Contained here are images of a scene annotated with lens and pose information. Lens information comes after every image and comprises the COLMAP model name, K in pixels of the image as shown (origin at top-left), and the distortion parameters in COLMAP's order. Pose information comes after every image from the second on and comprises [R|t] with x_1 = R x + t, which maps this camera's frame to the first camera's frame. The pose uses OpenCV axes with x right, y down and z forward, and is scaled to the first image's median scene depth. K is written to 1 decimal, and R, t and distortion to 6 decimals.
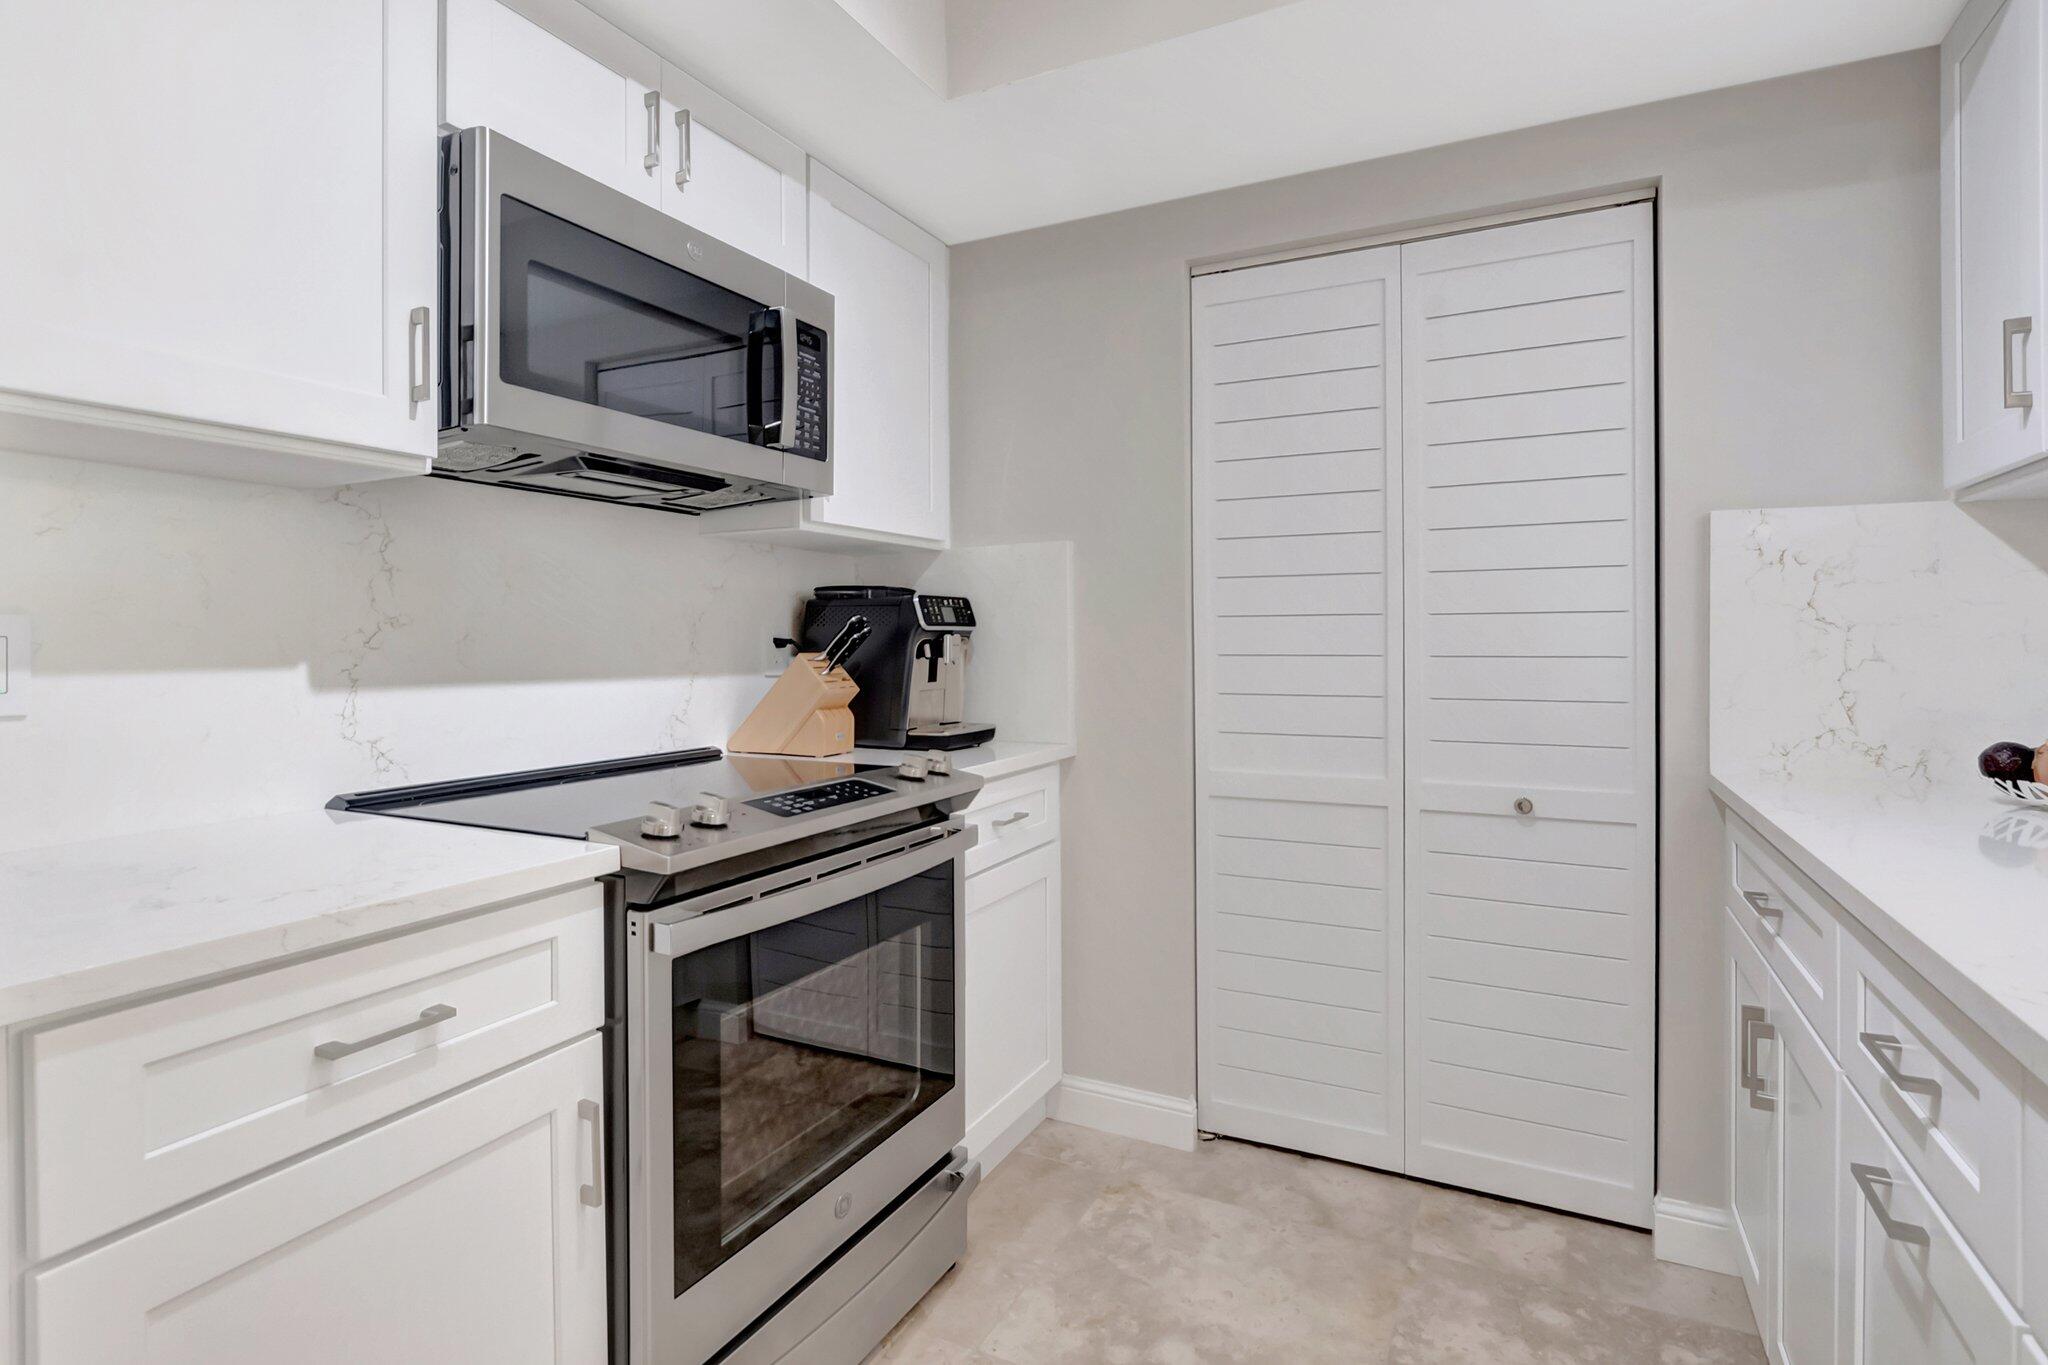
lens RADIAL K [[998.5, 0, 1030.0], [0, 998.5, 639.7], [0, 0, 1]] dist [0.000830, 0.000499]
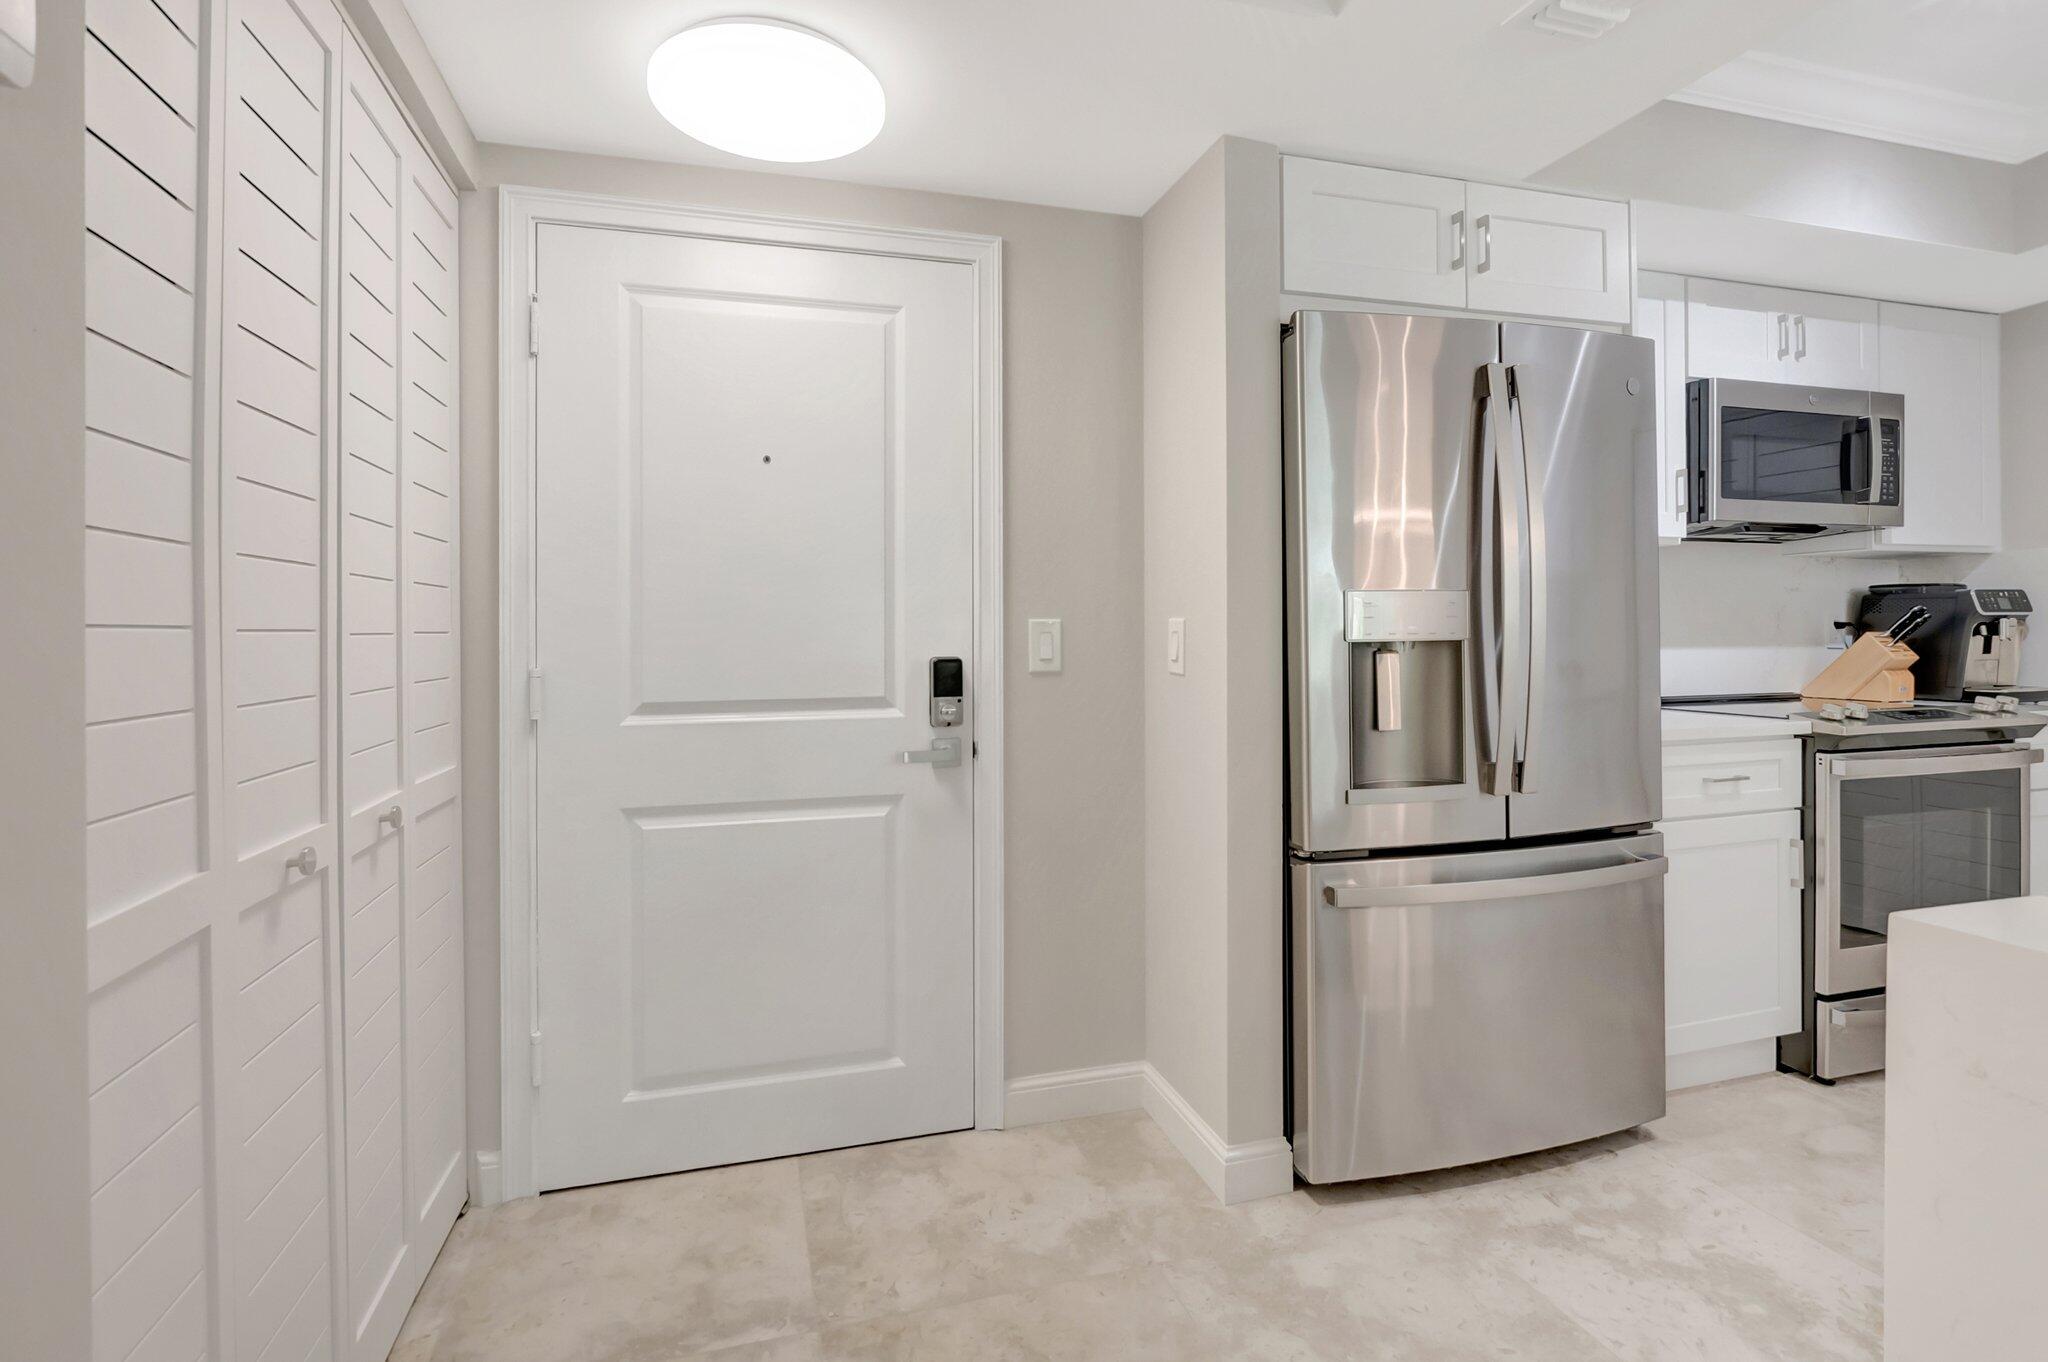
lens RADIAL K [[969.9, 0, 998.2], [0, 969.9, 636.1], [0, 0, 1]] dist [-0.004745, -0.005187]
pose [[0.668409, 0.001682, -0.743792, -0.029702], [0.004310, 0.999972, 0.006135, 0.005498], [0.743781, -0.007307, 0.668383, -0.951773]]
